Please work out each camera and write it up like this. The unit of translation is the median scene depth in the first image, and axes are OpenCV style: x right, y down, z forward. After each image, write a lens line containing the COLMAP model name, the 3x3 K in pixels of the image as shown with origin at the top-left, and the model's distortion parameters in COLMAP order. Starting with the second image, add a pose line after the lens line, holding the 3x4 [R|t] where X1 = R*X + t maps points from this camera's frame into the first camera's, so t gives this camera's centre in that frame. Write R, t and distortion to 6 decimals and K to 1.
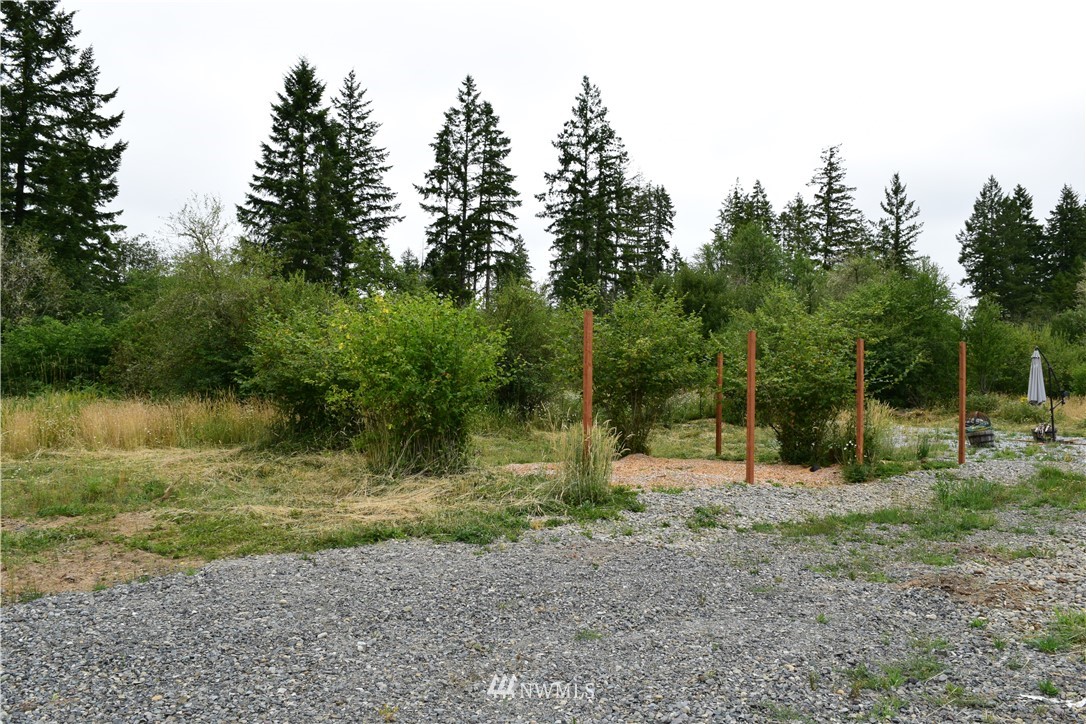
lens RADIAL K [[851.1, 0, 543.0], [0, 851.1, 357.1], [0, 0, 1]] dist [-0.003483, 0.002751]
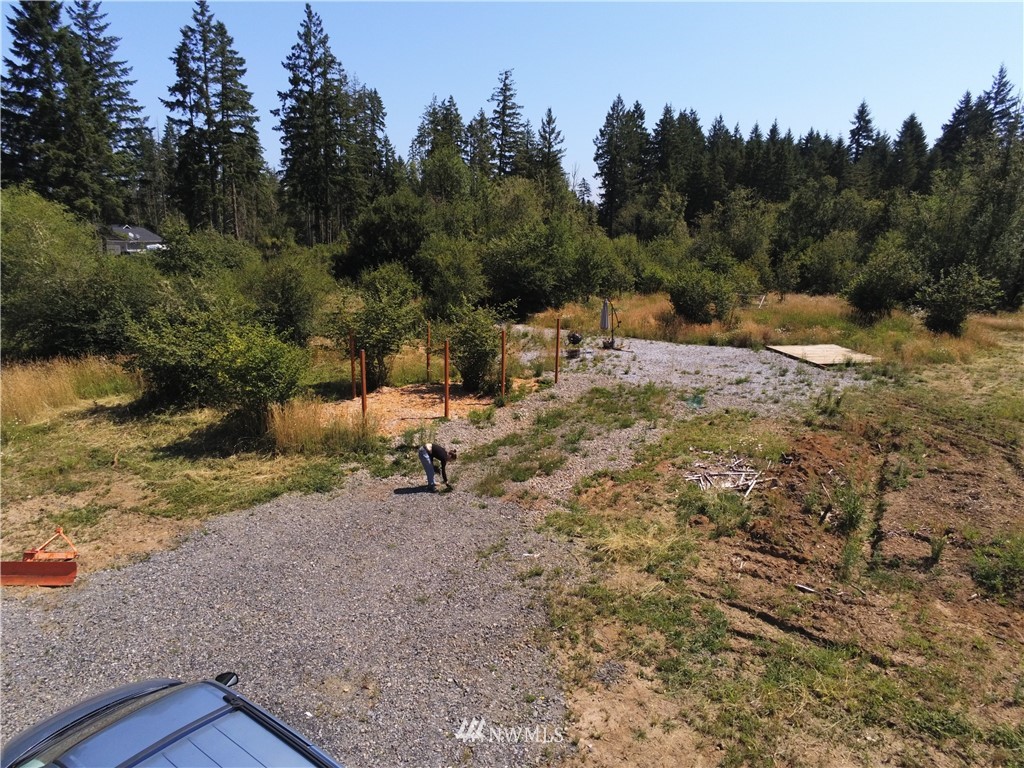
lens RADIAL K [[673.4, 0, 509.9], [0, 673.4, 385.4], [0, 0, 1]] dist [0.006679, 0.001196]
pose [[0.945959, -0.067698, 0.317142, -0.017896], [-0.013720, 0.968736, 0.247714, -0.054843], [-0.323997, -0.238678, 0.915455, -0.076611]]
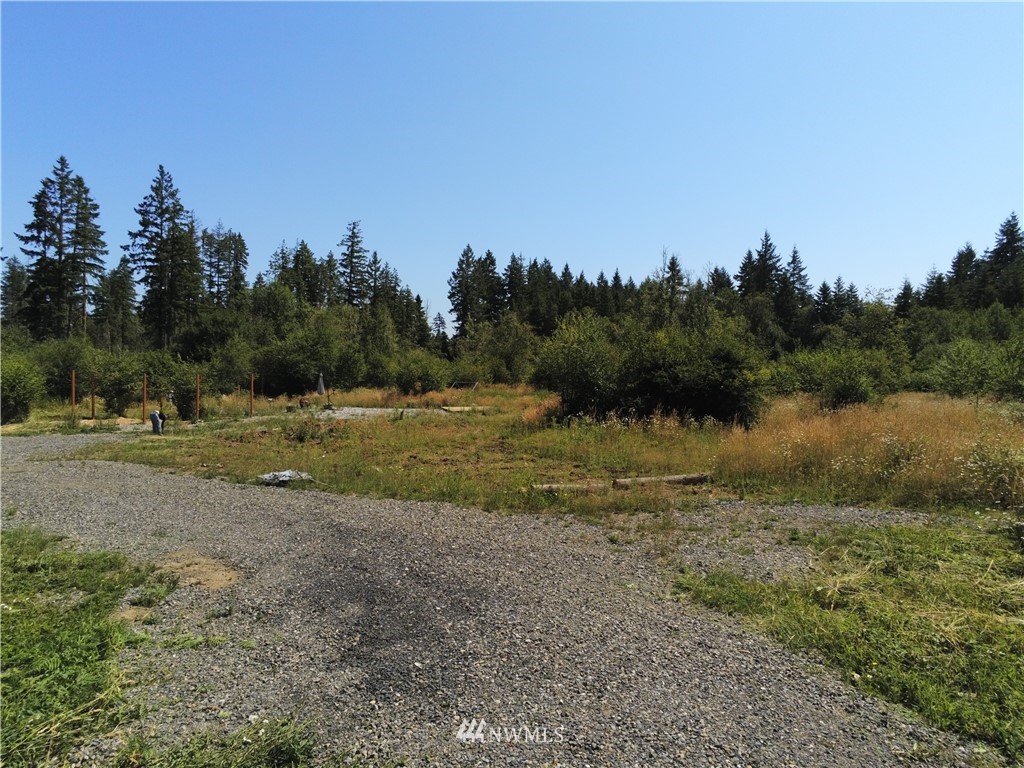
lens RADIAL K [[673.4, 0, 509.9], [0, 673.4, 385.4], [0, 0, 1]] dist [0.006679, 0.001196]
pose [[0.890456, -0.005309, 0.455038, 0.055217], [-0.017666, 0.998775, 0.046224, -0.022235], [-0.454726, -0.049199, 0.889271, -0.307509]]
